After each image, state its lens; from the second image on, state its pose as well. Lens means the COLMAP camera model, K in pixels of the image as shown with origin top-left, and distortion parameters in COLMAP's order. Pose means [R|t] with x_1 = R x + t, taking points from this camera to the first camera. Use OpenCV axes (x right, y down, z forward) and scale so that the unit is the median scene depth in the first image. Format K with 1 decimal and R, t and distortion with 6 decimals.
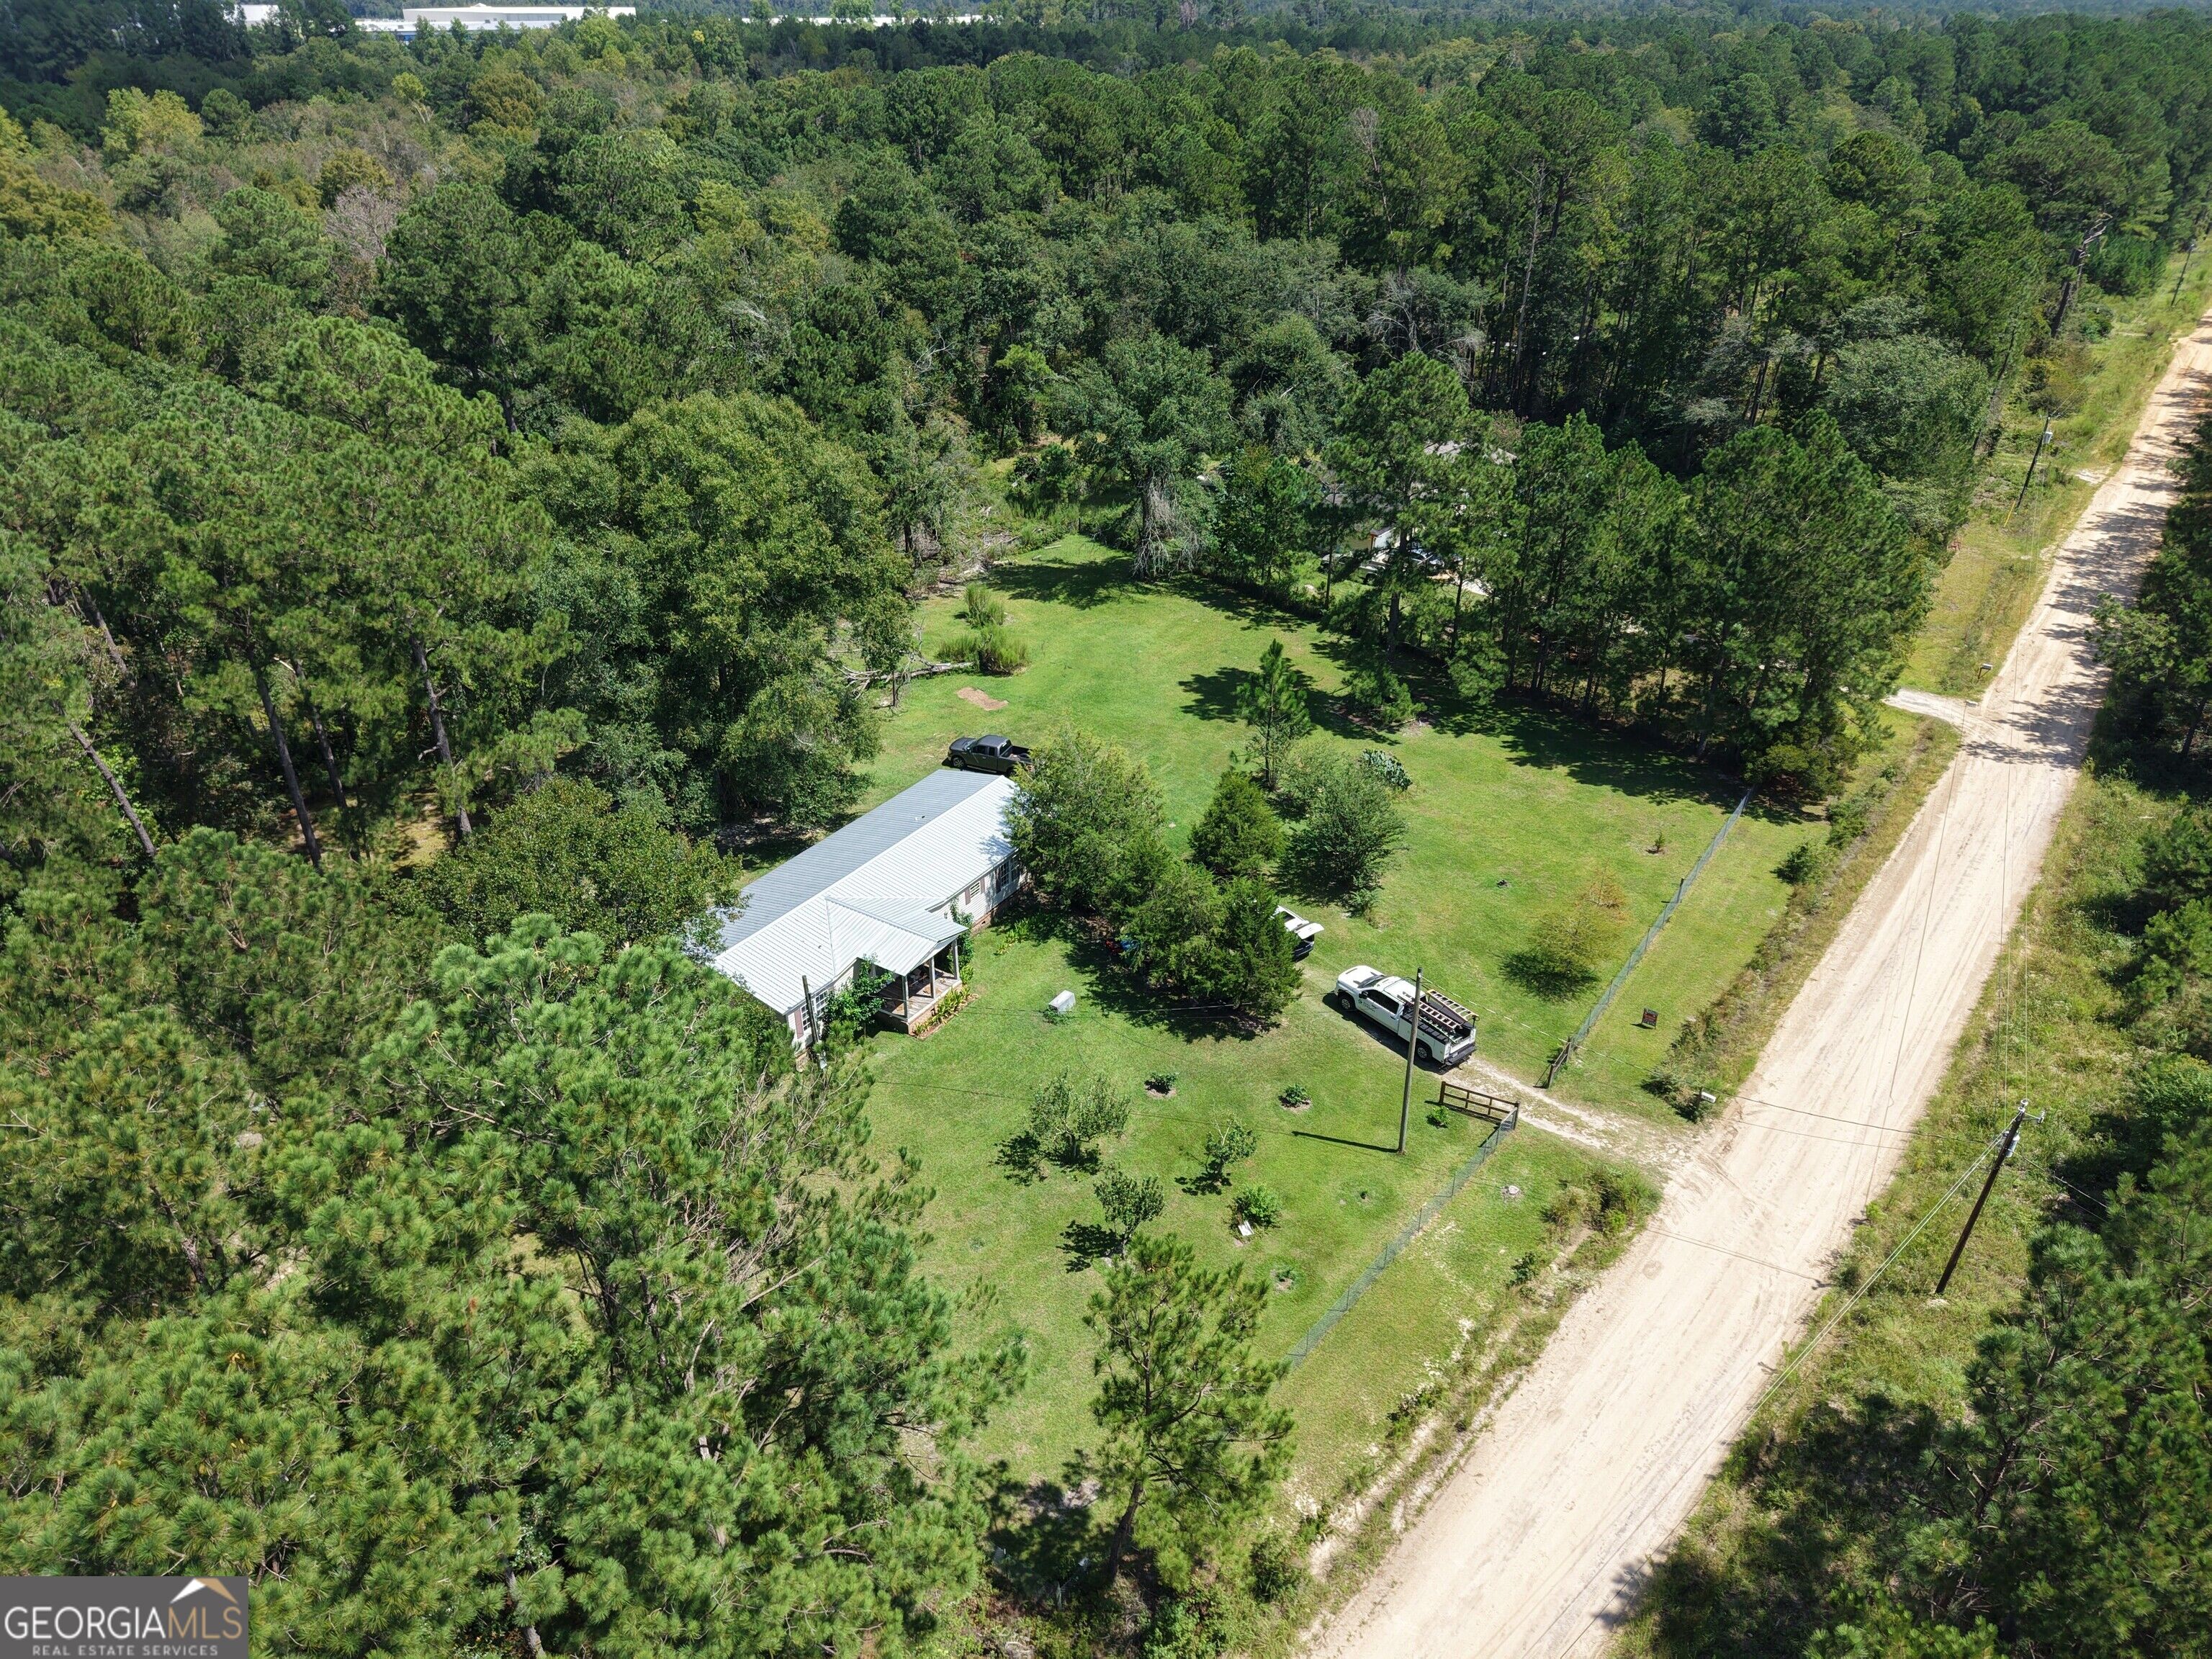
lens RADIAL K [[1466.3, 0, 1091.8], [0, 1466.3, 869.9], [0, 0, 1]] dist [0.016927, -0.010203]
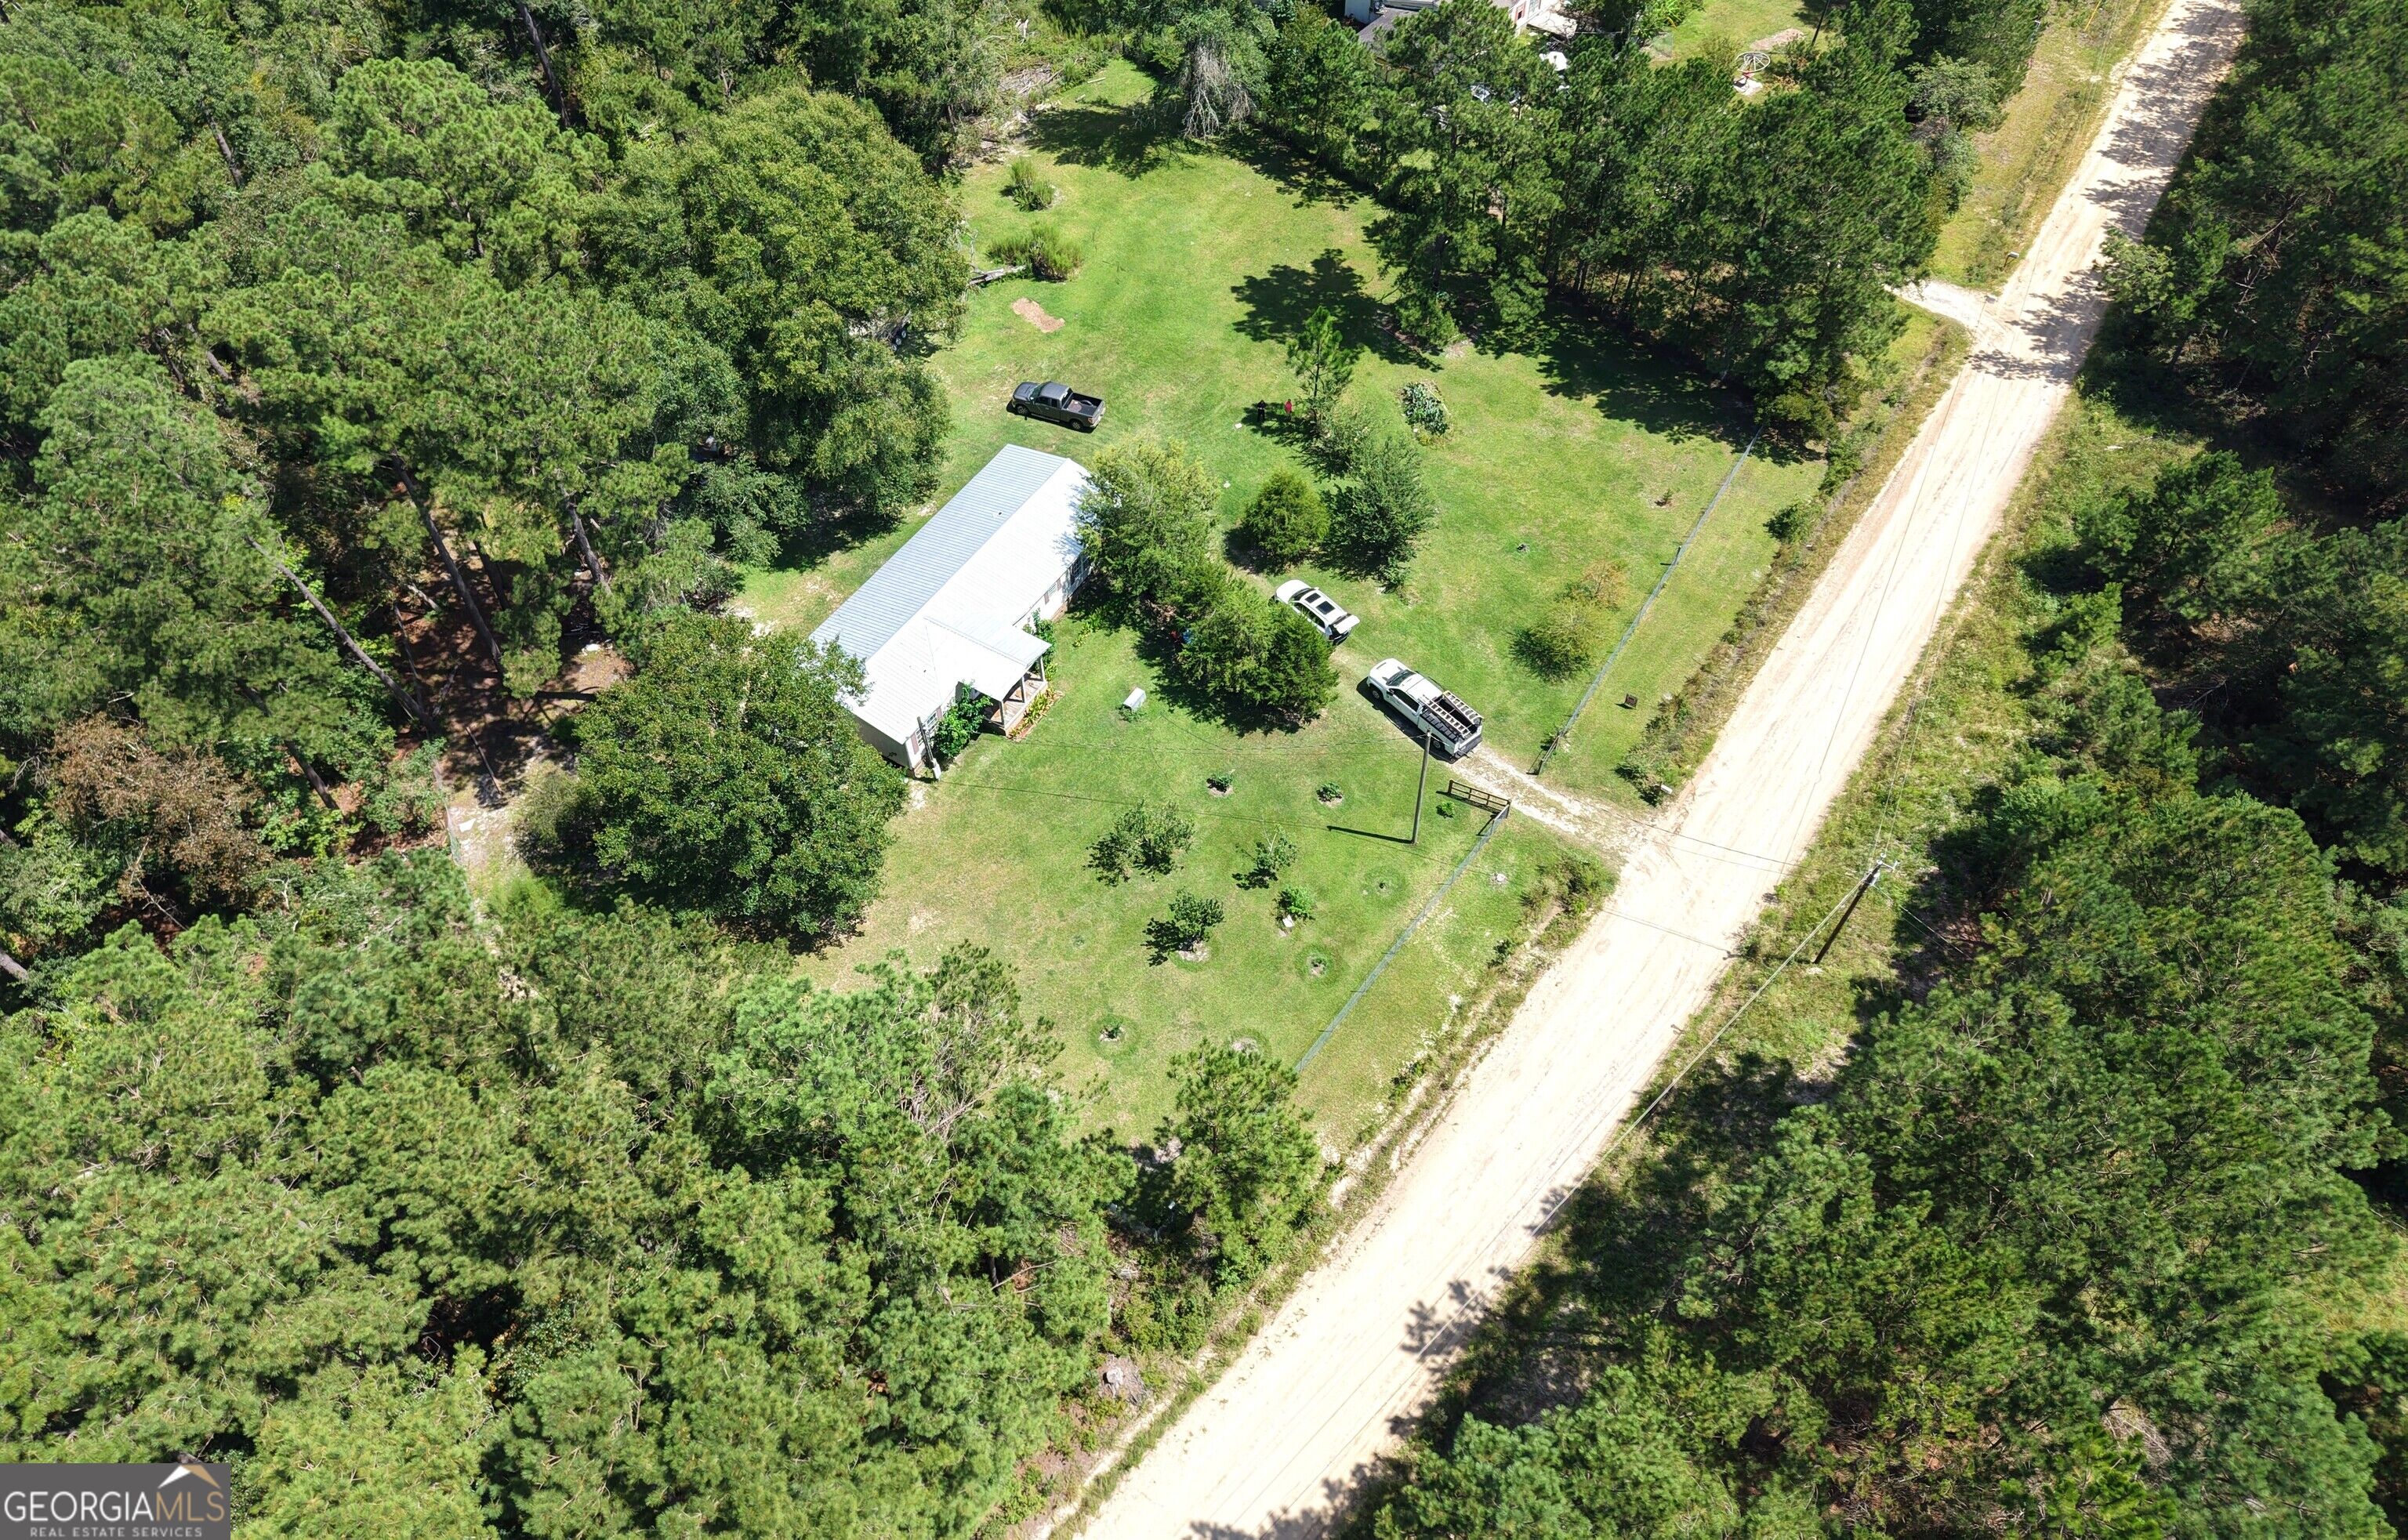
lens RADIAL K [[1602.8, 0, 1184.9], [0, 1602.8, 660.8], [0, 0, 1]] dist [0.032802, -0.040200]
pose [[0.999268, -0.033345, 0.018761, -0.002773], [0.025397, 0.944833, 0.326565, -0.364158], [-0.028615, -0.325850, 0.944988, -0.201786]]
